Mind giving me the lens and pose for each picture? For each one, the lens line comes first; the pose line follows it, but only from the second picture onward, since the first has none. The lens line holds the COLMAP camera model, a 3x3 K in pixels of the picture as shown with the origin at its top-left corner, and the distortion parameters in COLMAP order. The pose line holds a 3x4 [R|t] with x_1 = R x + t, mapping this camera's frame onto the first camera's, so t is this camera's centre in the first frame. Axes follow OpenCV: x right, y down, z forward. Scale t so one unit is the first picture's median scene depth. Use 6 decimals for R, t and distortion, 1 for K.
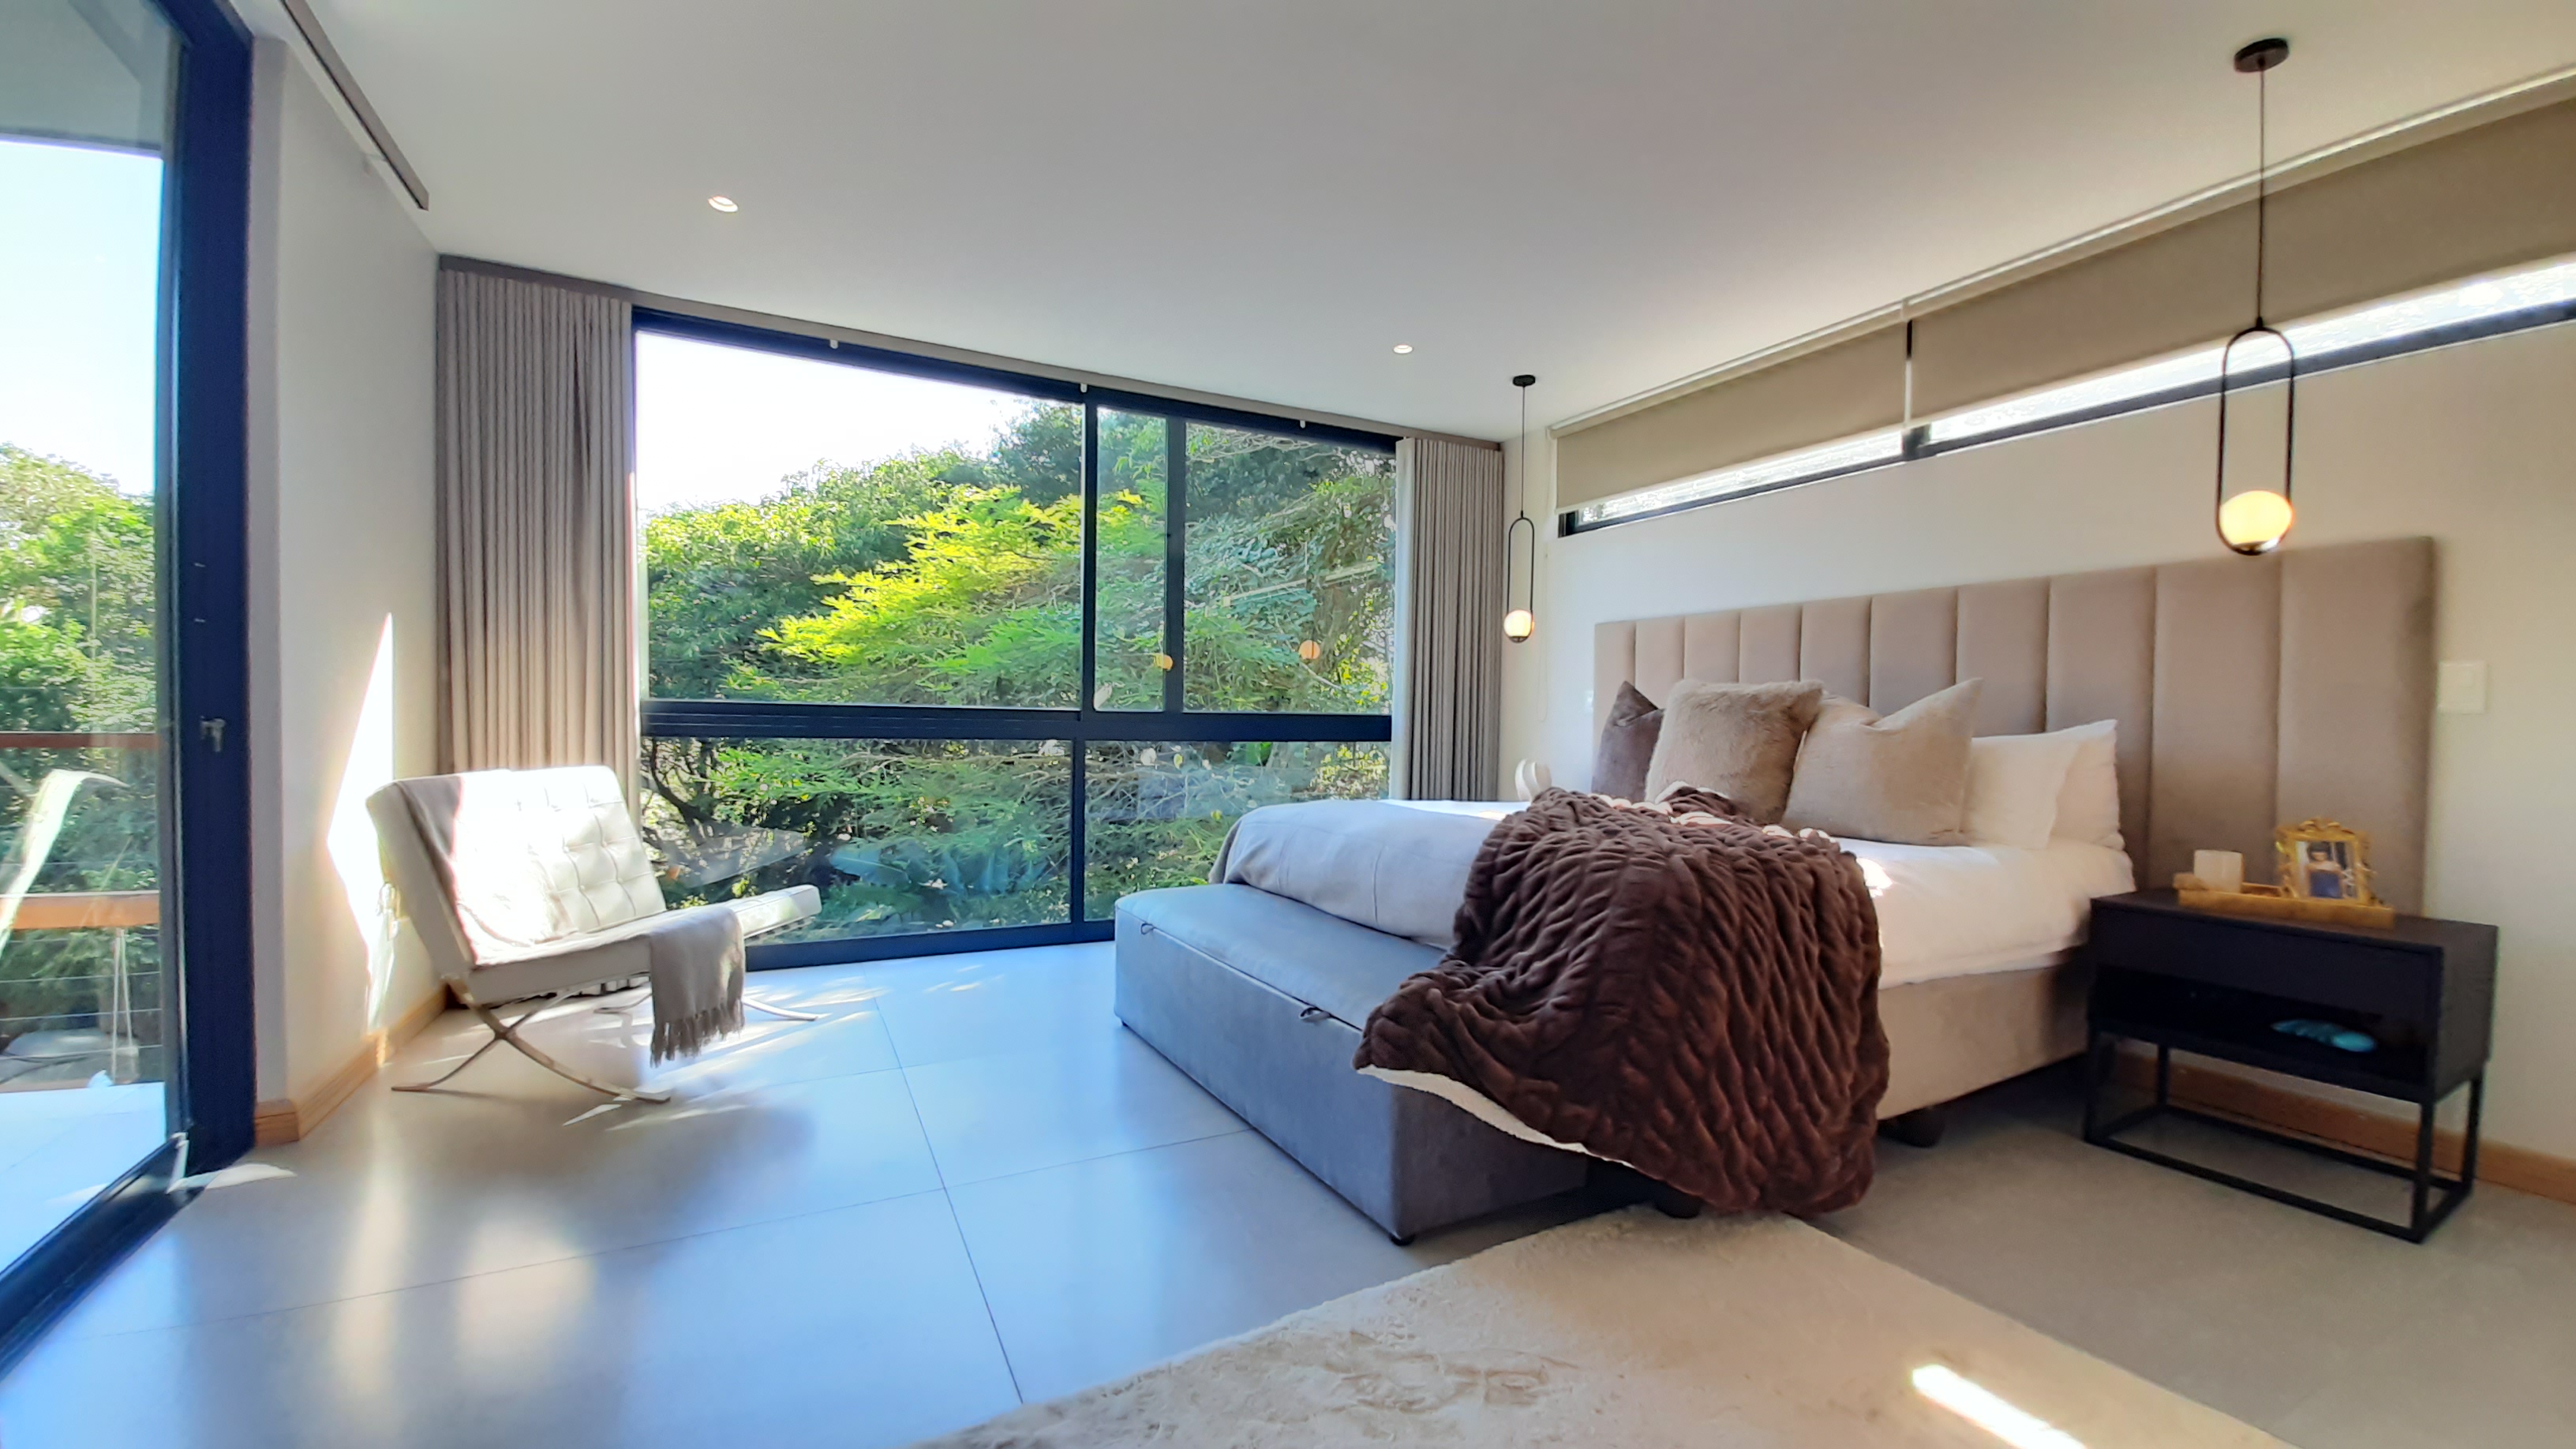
lens RADIAL K [[1005.4, 0, 1327.6], [0, 1005.4, 739.2], [0, 0, 1]] dist [0.006055, -0.014960]
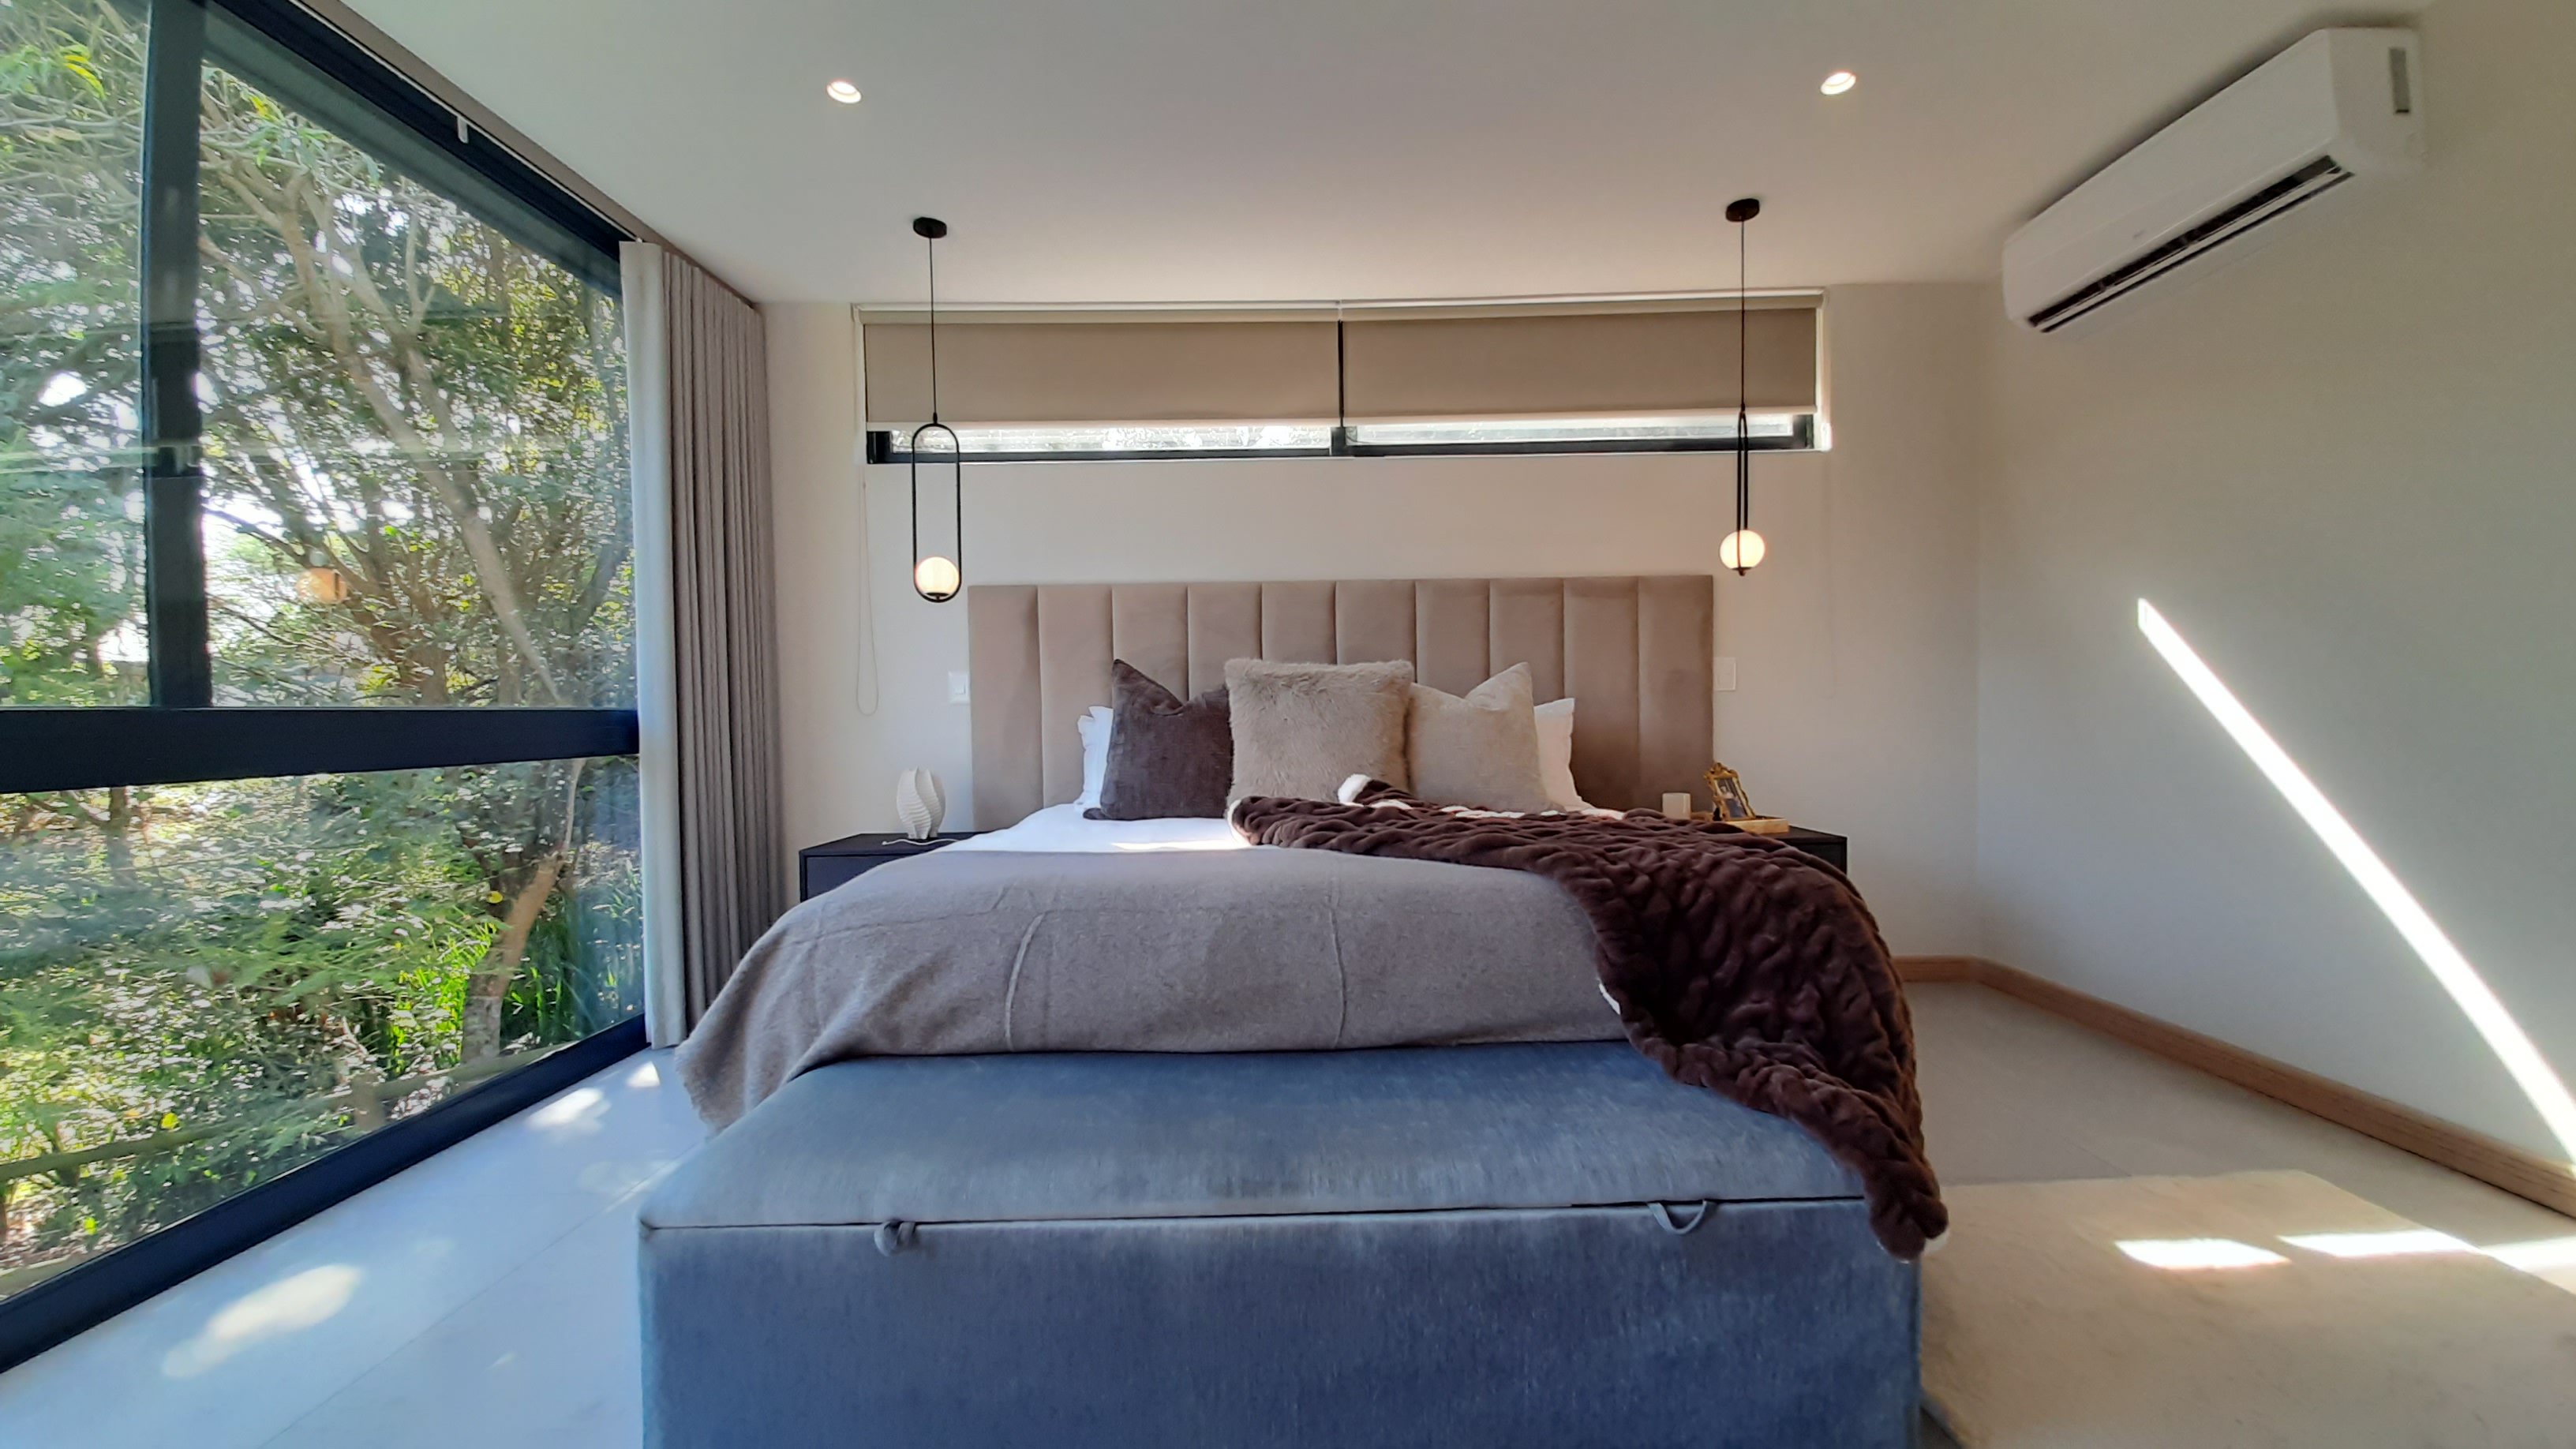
lens RADIAL K [[1007.1, 0, 1296.3], [0, 1007.1, 738.7], [0, 0, 1]] dist [0.015764, -0.015125]
pose [[0.492073, -0.042979, 0.869493, -0.403448], [0.035456, 0.998941, 0.029312, -0.017250], [-0.869832, 0.016405, 0.493075, 0.575599]]
